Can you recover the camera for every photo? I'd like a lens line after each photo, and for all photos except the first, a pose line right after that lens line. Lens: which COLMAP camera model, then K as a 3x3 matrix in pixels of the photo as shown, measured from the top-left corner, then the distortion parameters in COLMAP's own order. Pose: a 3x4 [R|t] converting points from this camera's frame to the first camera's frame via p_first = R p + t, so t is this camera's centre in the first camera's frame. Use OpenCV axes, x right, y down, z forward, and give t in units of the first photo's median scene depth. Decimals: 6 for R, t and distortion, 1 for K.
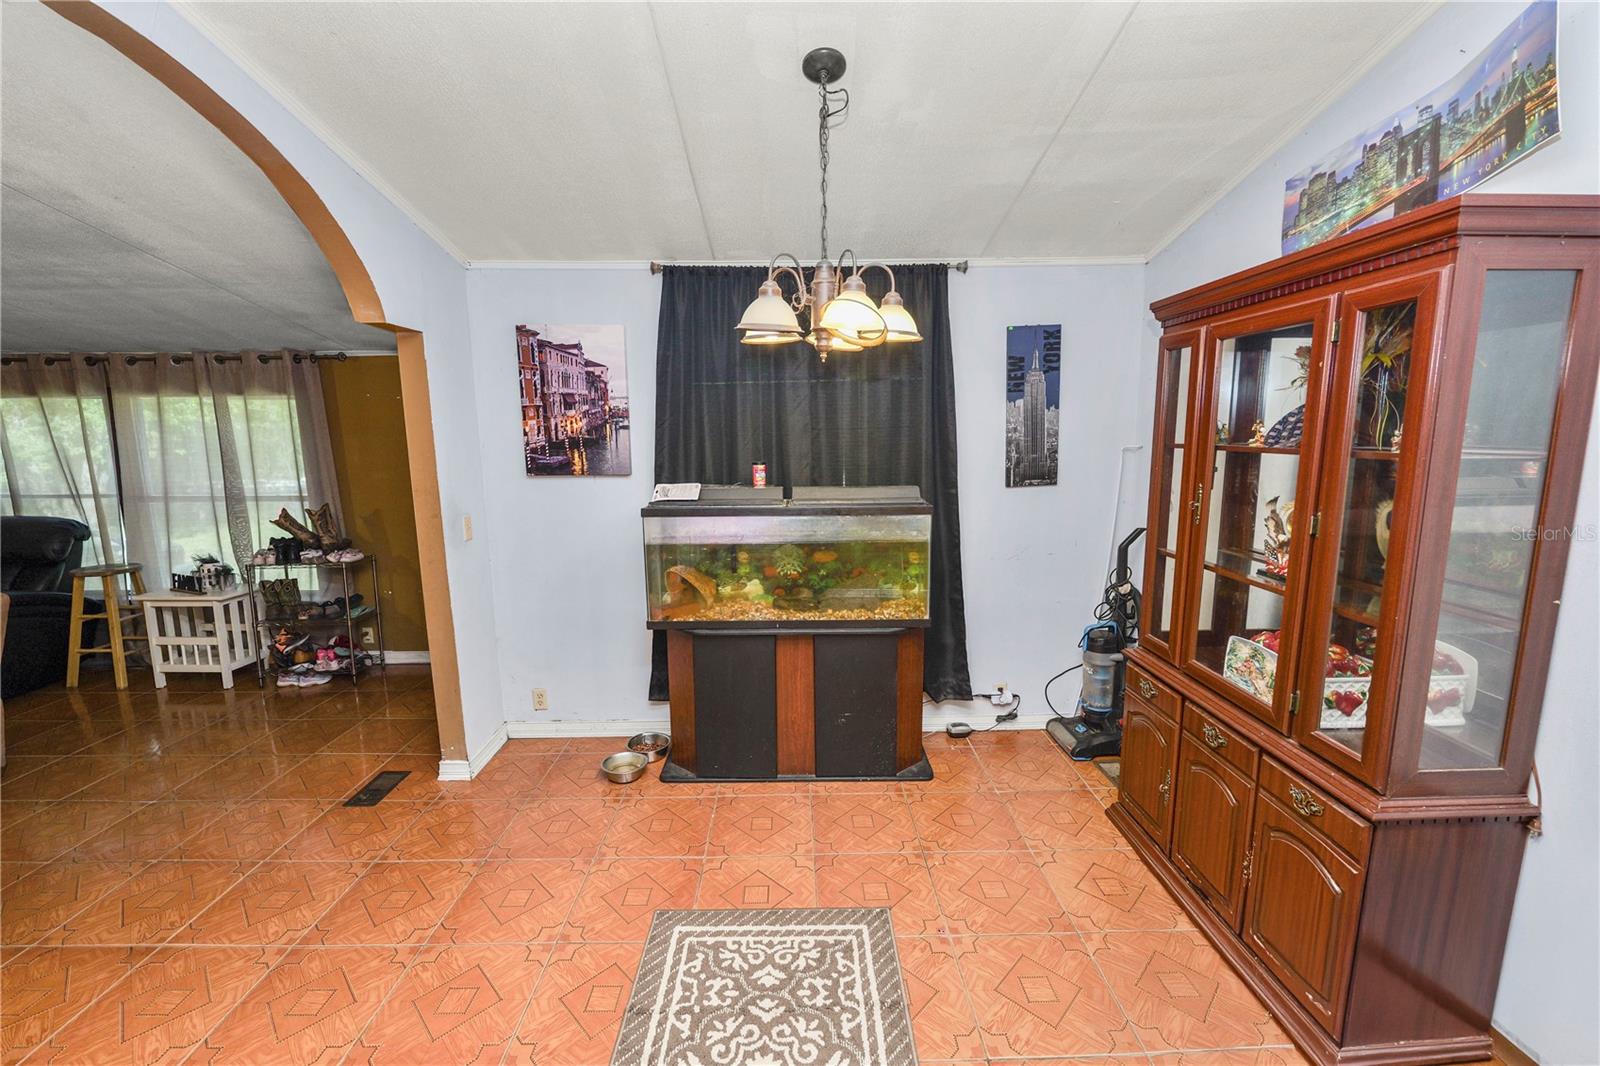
lens RADIAL K [[652.8, 0, 800.0], [0, 652.8, 533.0], [0, 0, 1]] dist [-0.011538, 0.000410]
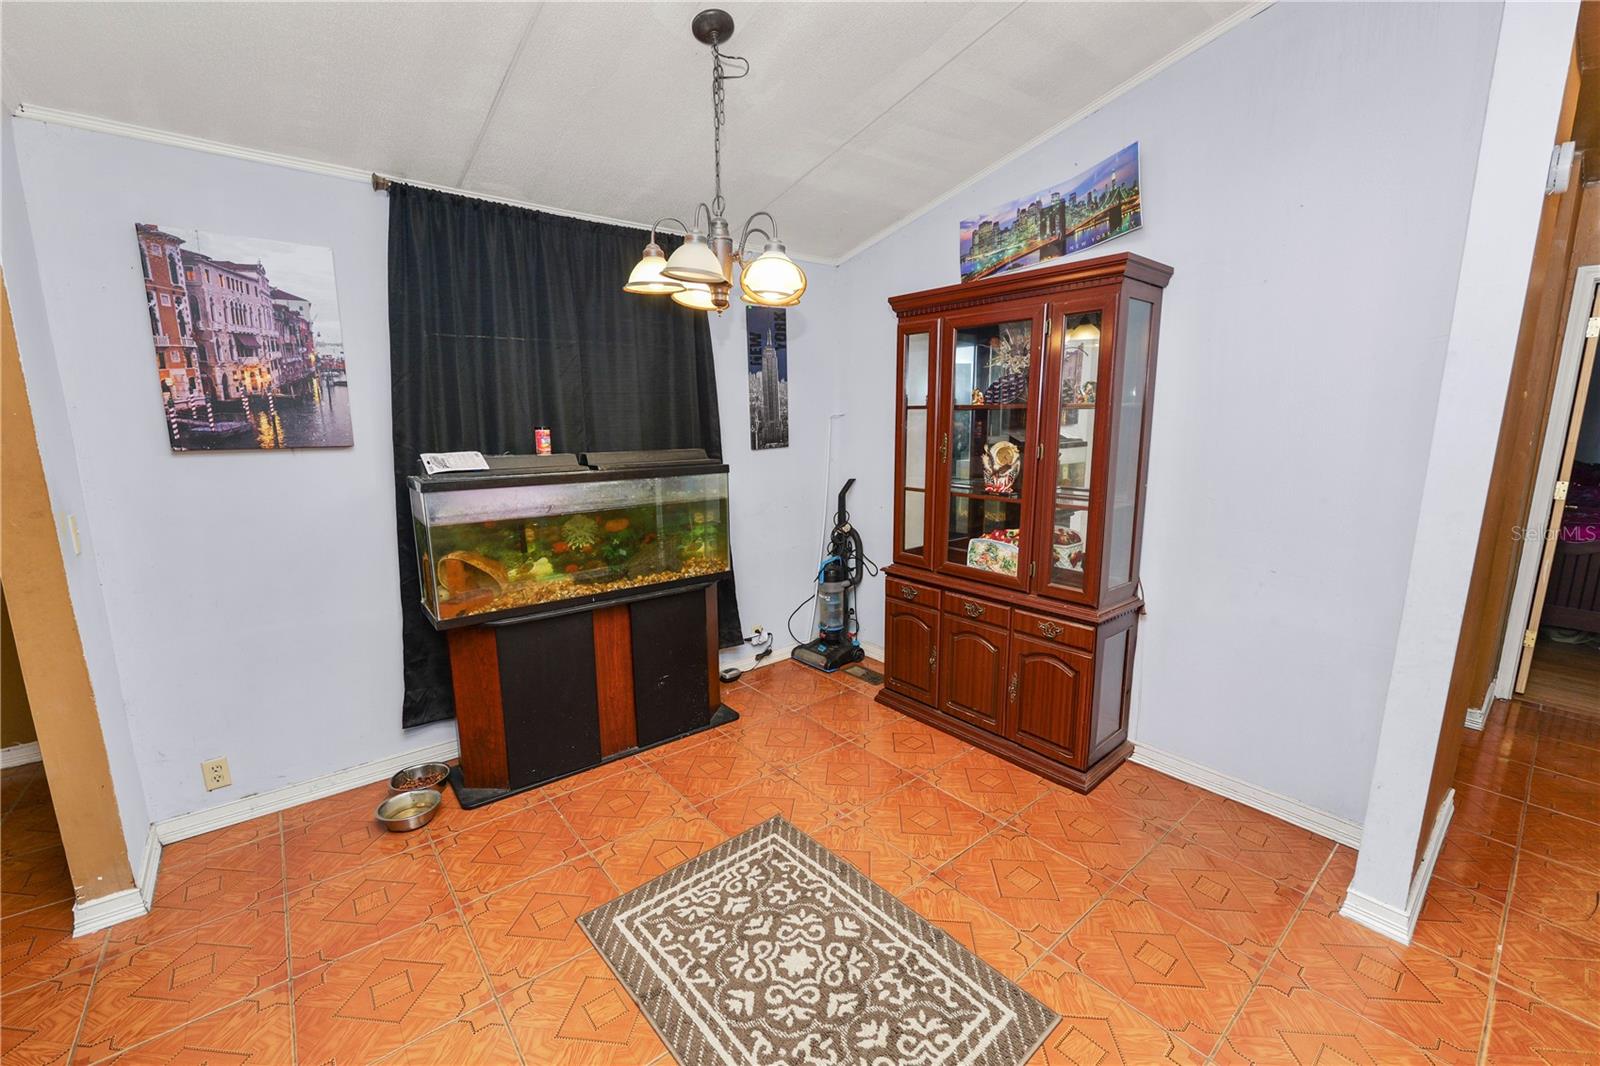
lens RADIAL K [[658.4, 0, 803.4], [0, 658.4, 536.5], [0, 0, 1]] dist [-0.007940, -0.000064]
pose [[0.778797, -0.106403, 0.618186, -0.361194], [0.095229, 0.994141, 0.051142, 0.030558], [-0.620006, 0.019040, 0.784366, 0.063426]]
